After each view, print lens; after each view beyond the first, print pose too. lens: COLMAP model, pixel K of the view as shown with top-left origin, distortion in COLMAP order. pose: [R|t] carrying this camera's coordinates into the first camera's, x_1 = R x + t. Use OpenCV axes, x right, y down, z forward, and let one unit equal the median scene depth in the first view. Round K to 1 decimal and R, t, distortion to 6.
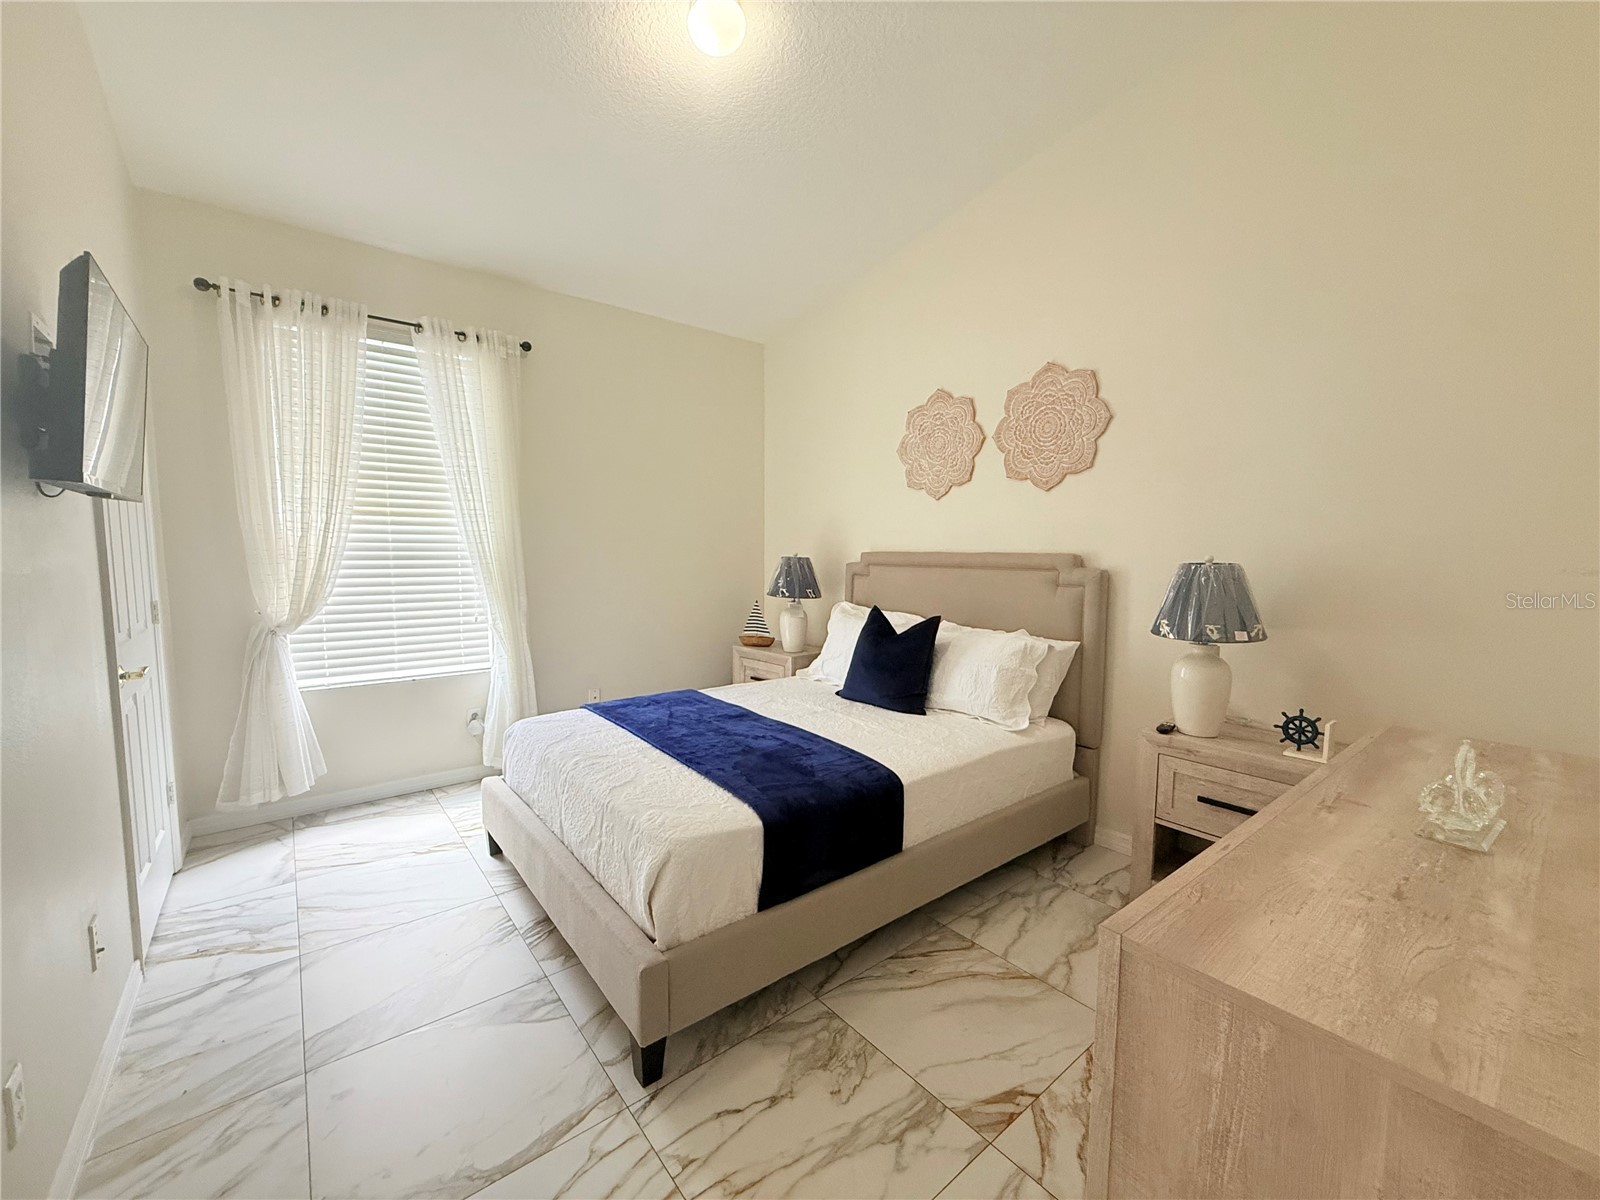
lens RADIAL K [[647.2, 0, 802.6], [0, 647.2, 602.7], [0, 0, 1]] dist [-0.001133, -0.000347]
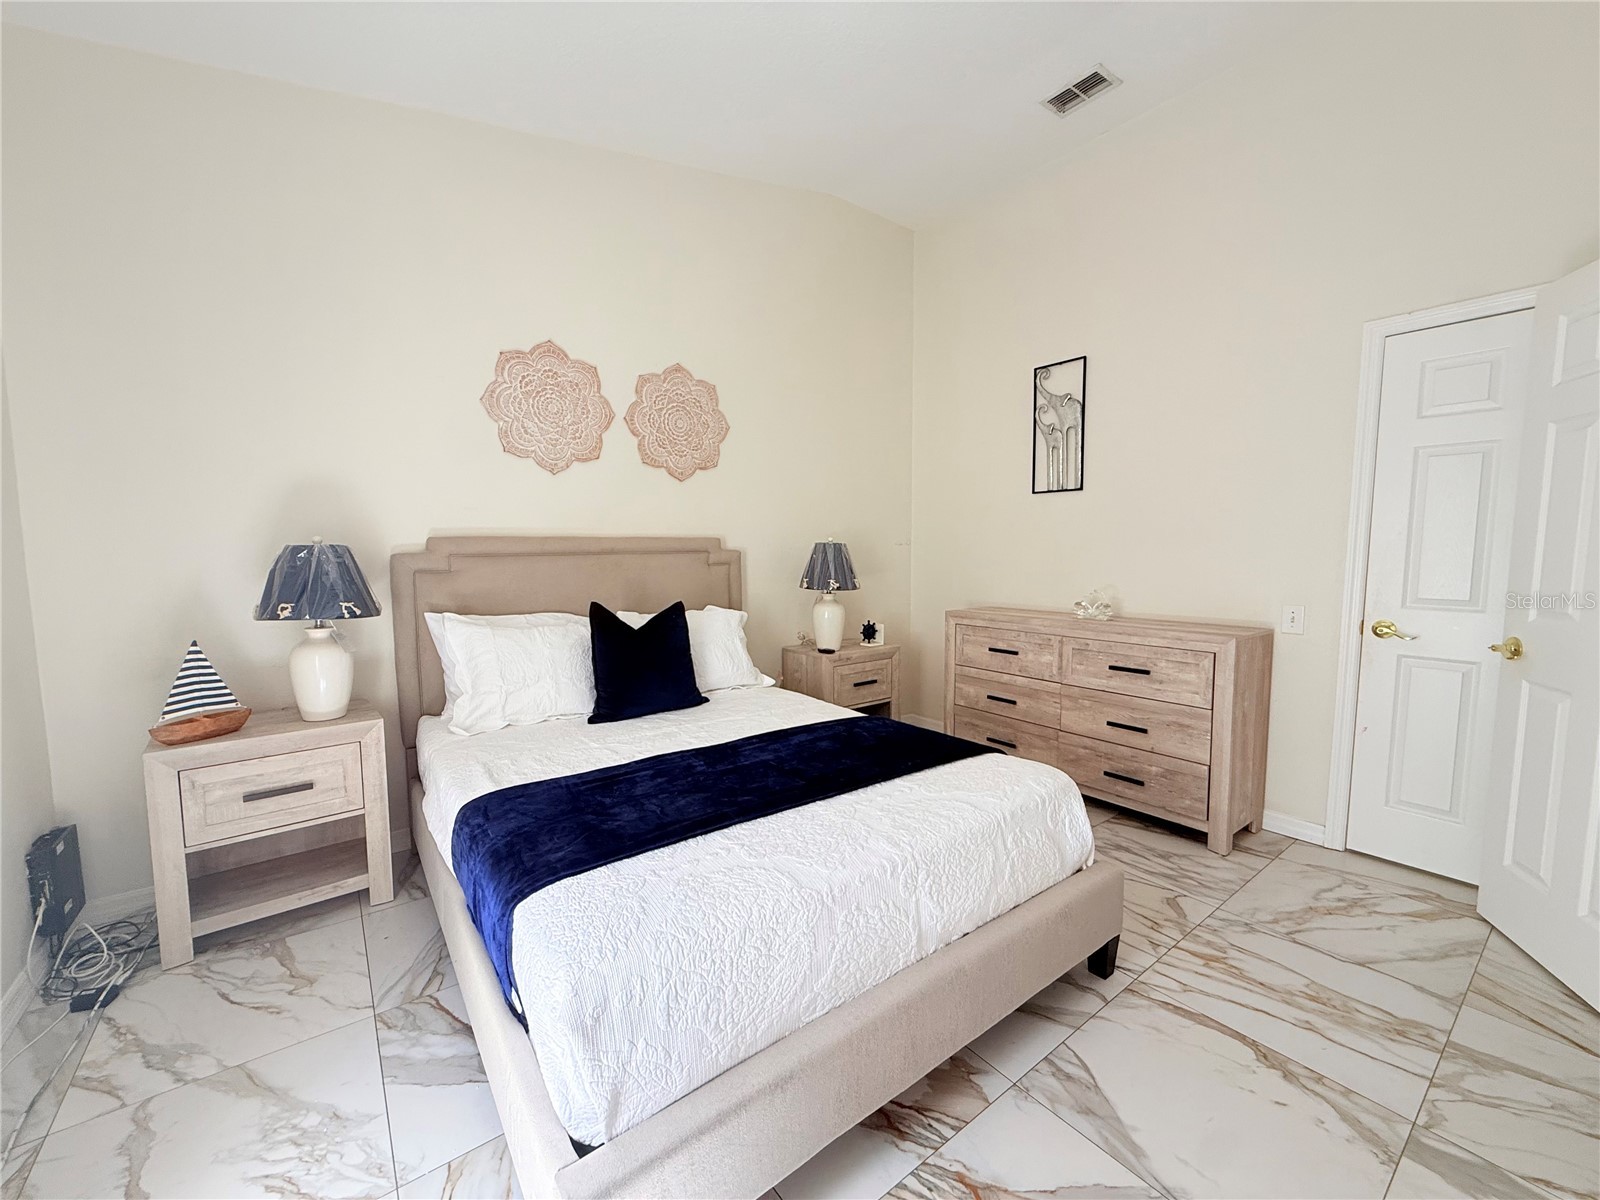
lens RADIAL K [[638.8, 0, 797.3], [0, 638.8, 602.4], [0, 0, 1]] dist [-0.000679, -0.000155]
pose [[0.030416, -0.095980, 0.994918, -0.749067], [0.085878, 0.991949, 0.093068, -0.052766], [-0.995841, 0.082611, 0.038414, 0.803728]]
